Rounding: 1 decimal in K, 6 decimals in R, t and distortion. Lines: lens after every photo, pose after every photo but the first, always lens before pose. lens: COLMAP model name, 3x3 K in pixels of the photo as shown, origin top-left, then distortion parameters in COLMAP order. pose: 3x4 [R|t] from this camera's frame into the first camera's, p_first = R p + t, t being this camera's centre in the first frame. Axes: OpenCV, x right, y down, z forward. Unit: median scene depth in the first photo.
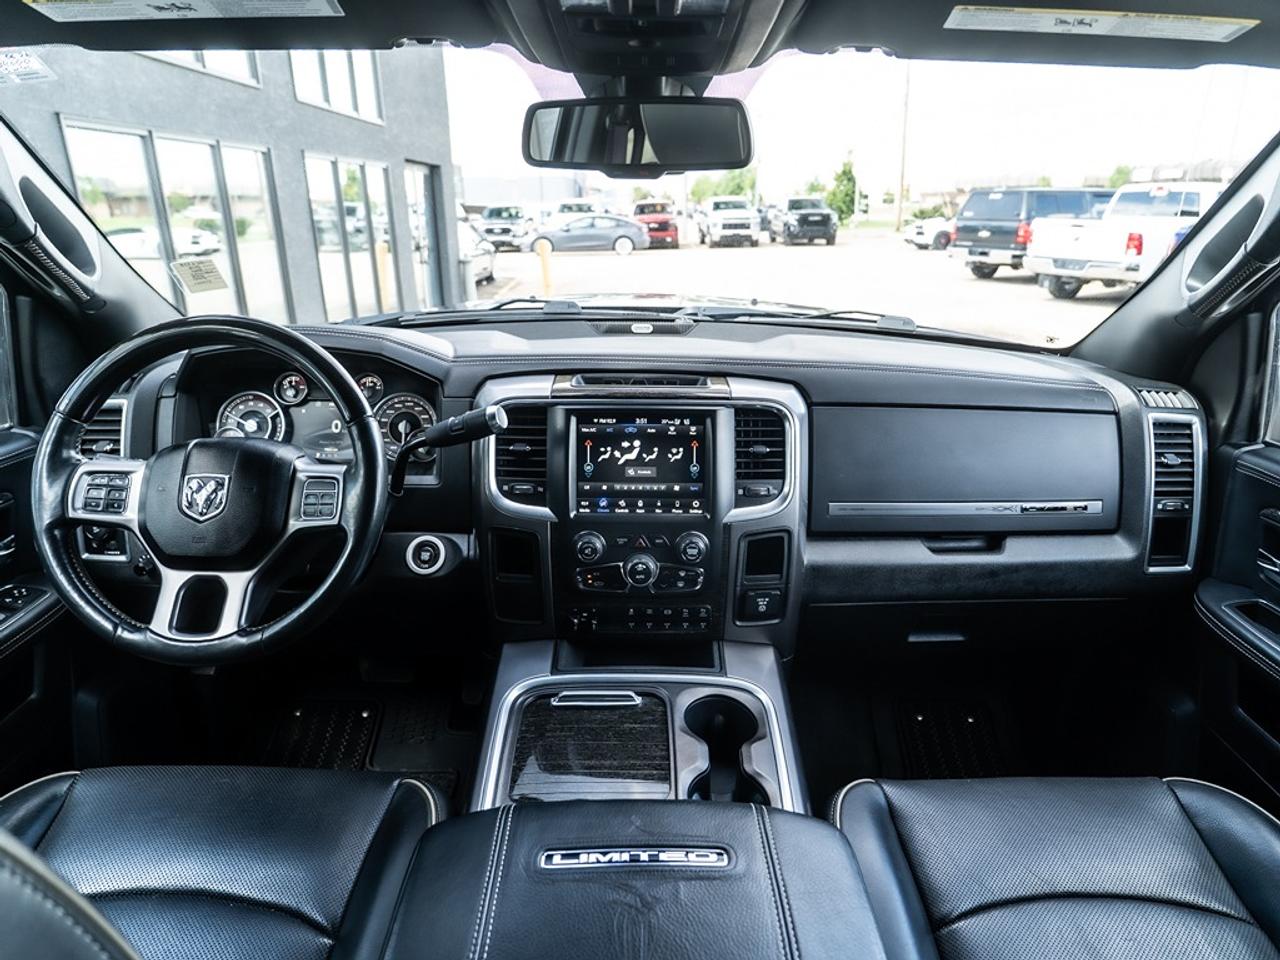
lens RADIAL K [[772.9, 0, 652.9], [0, 772.9, 484.7], [0, 0, 1]] dist [-0.026778, 0.008377]
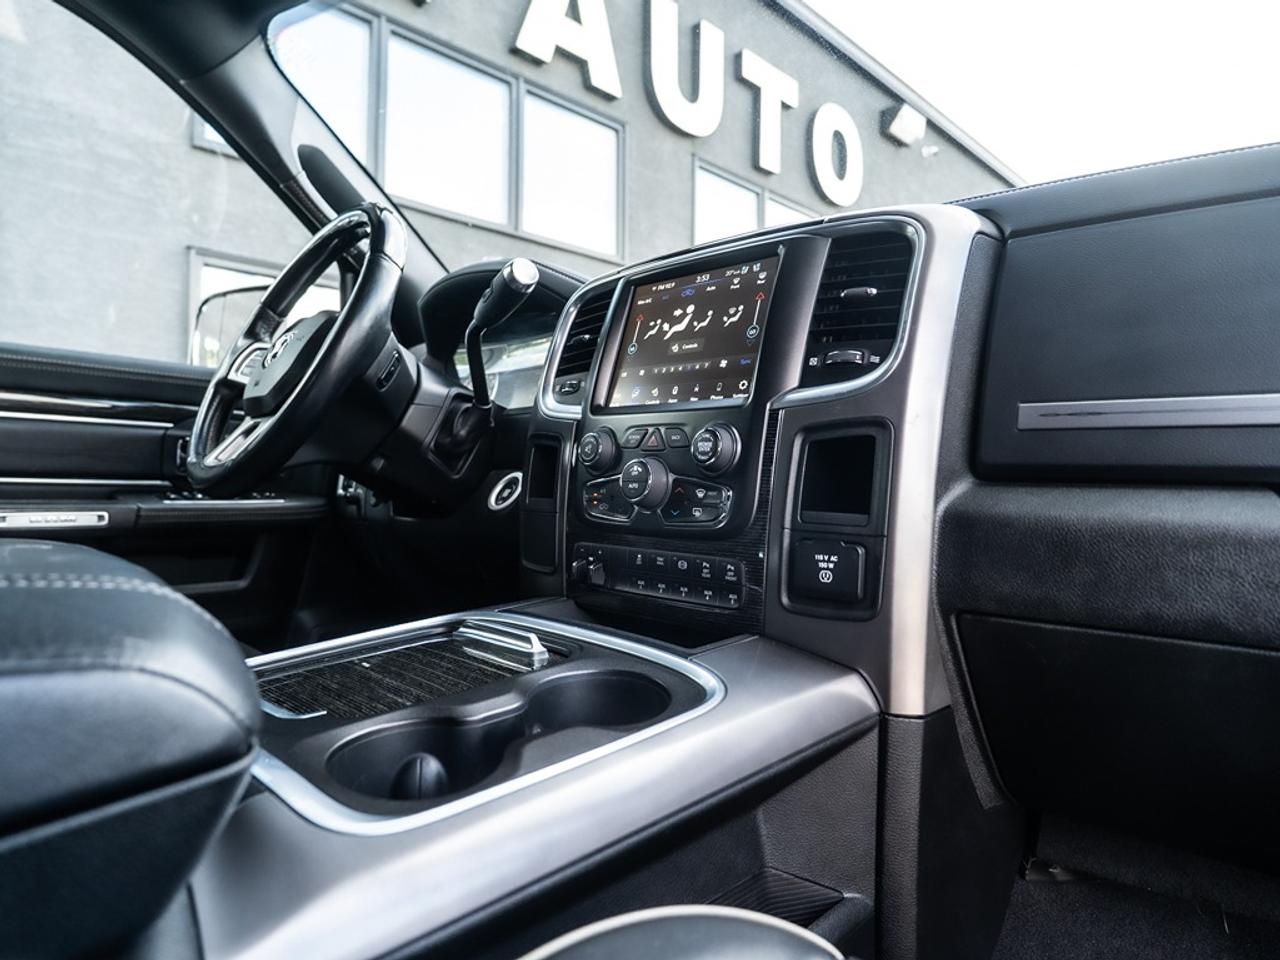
lens RADIAL K [[772.9, 0, 644.0], [0, 772.9, 485.7], [0, 0, 1]] dist [-0.026778, 0.008377]
pose [[0.706458, 0.011542, -0.707661, 0.427028], [-0.249110, 0.939941, -0.233356, 0.258015], [0.662466, 0.341142, 0.666904, 0.568084]]
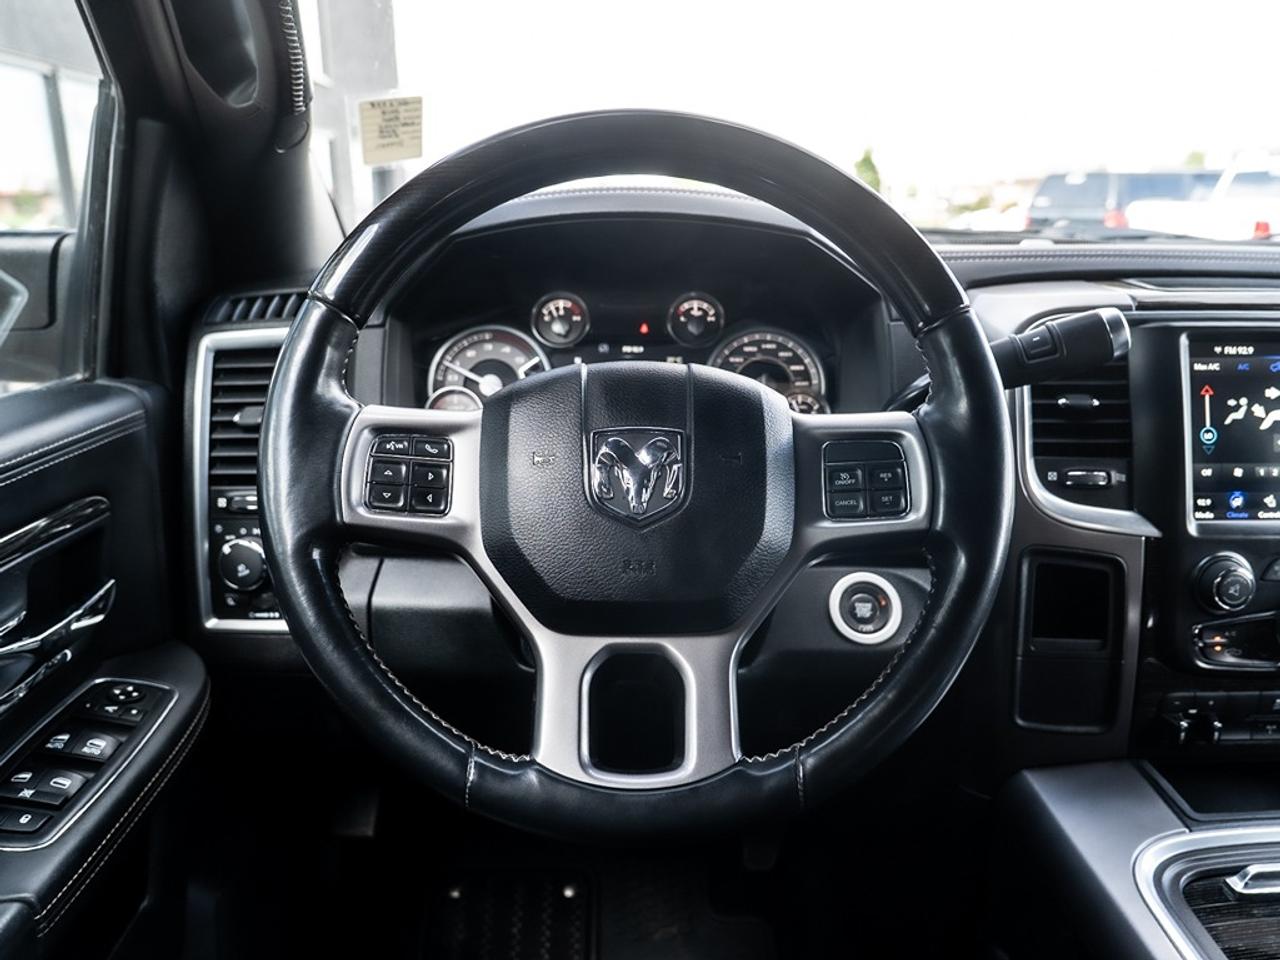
lens RADIAL K [[975.8, 0, 657.4], [0, 975.8, 478.0], [0, 0, 1]] dist [-0.023869, -0.006712]
pose [[0.999503, -0.012711, 0.028843, -0.484606], [0.014768, 0.997276, -0.072265, 0.049995], [-0.027845, 0.072655, 0.996968, 0.333270]]
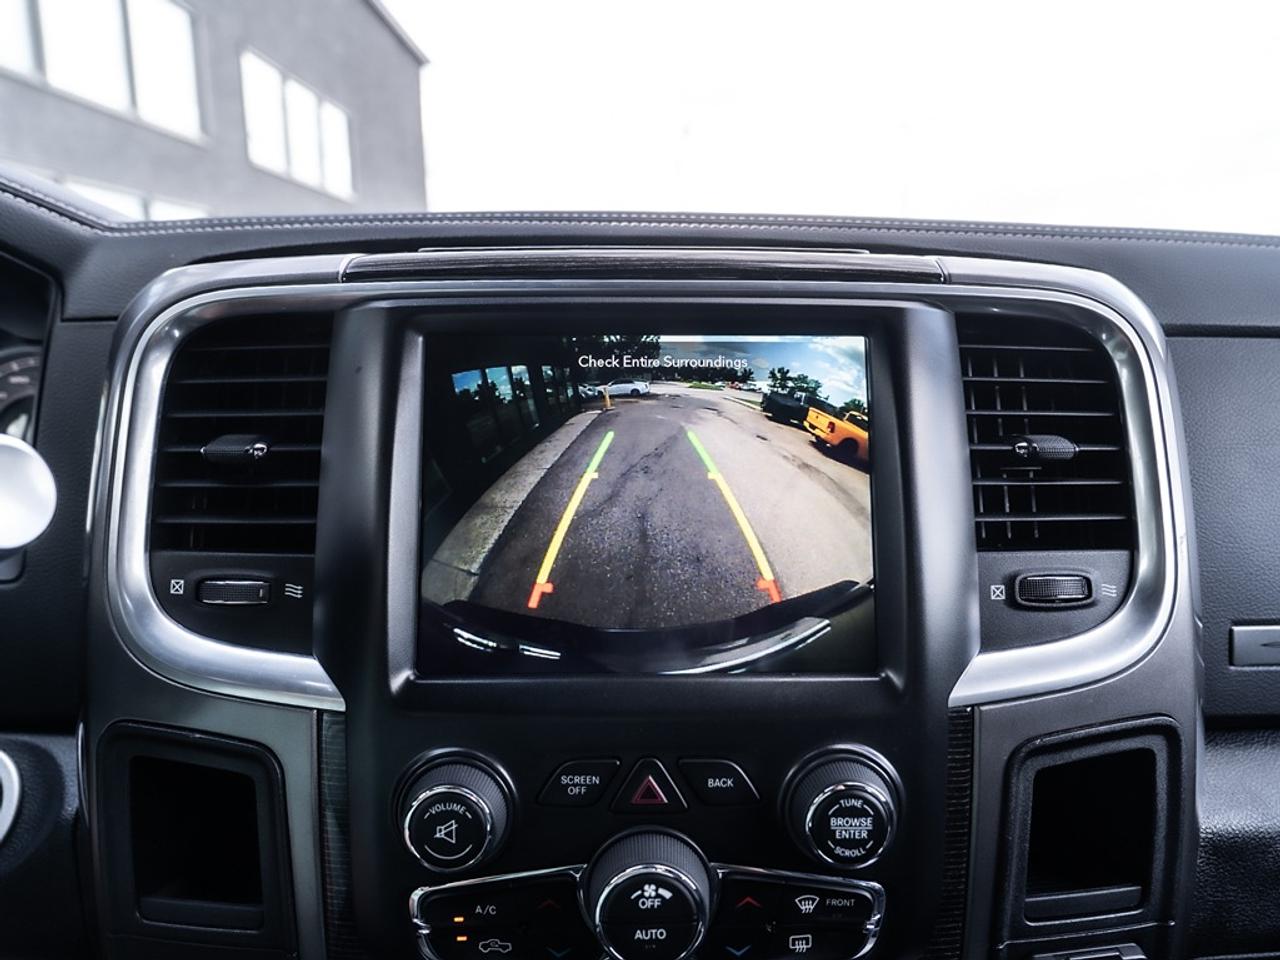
lens RADIAL K [[822.9, 0, 653.2], [0, 822.9, 458.6], [0, 0, 1]] dist [-0.008064, -0.003900]
pose [[0.999937, -0.009614, 0.005783, -0.015143], [0.010447, 0.985814, -0.167518, 0.009960], [-0.004091, 0.167568, 0.985852, 0.689933]]
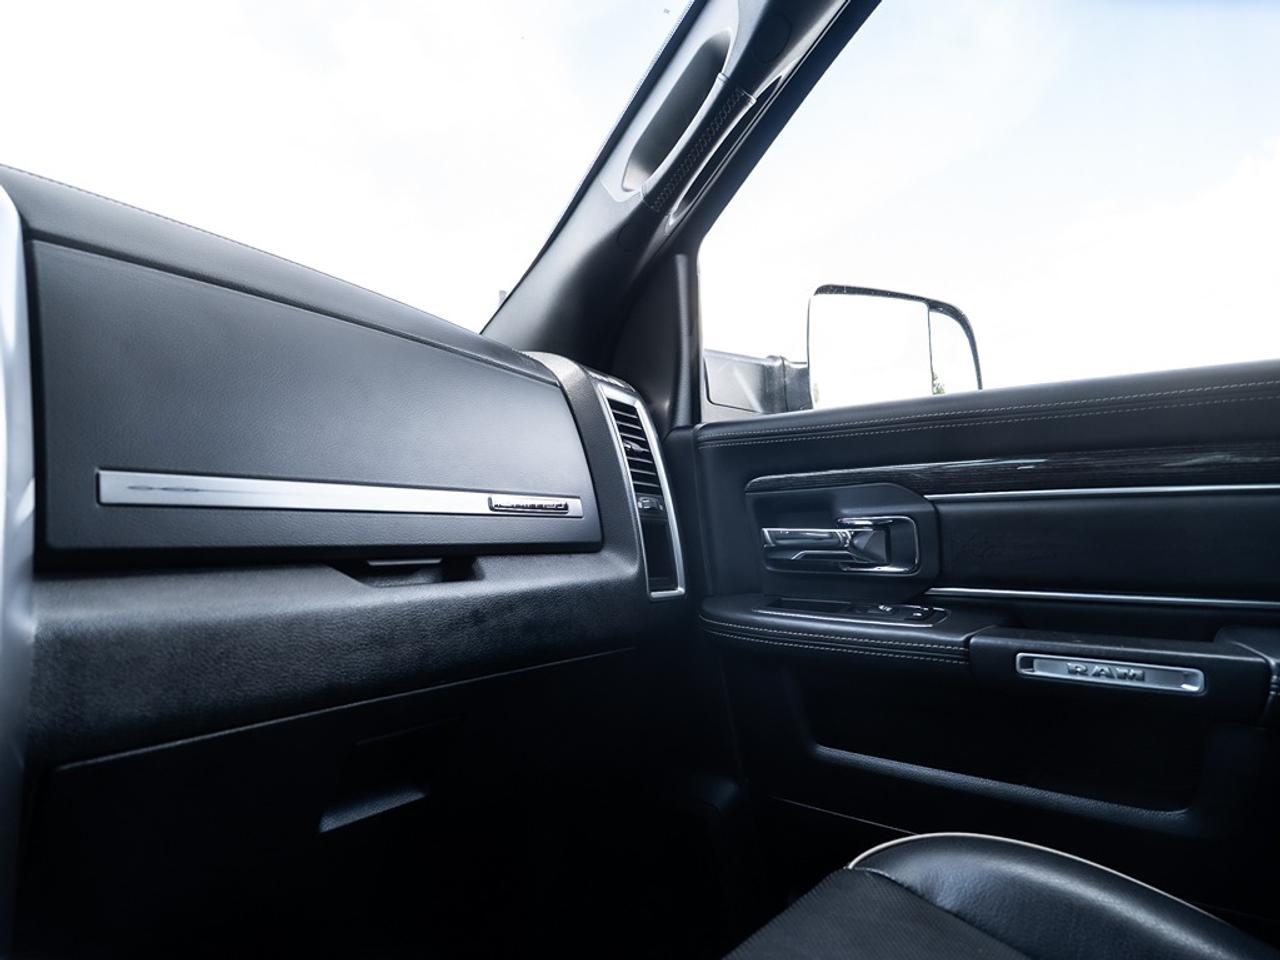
lens RADIAL K [[772.9, 0, 633.1], [0, 772.9, 483.8], [0, 0, 1]] dist [-0.026778, 0.008377]
pose [[0.629122, 0.030423, 0.776711, 0.108304], [0.255678, 0.935532, -0.243738, 0.198006], [-0.734054, 0.351929, 0.580785, 0.627607]]
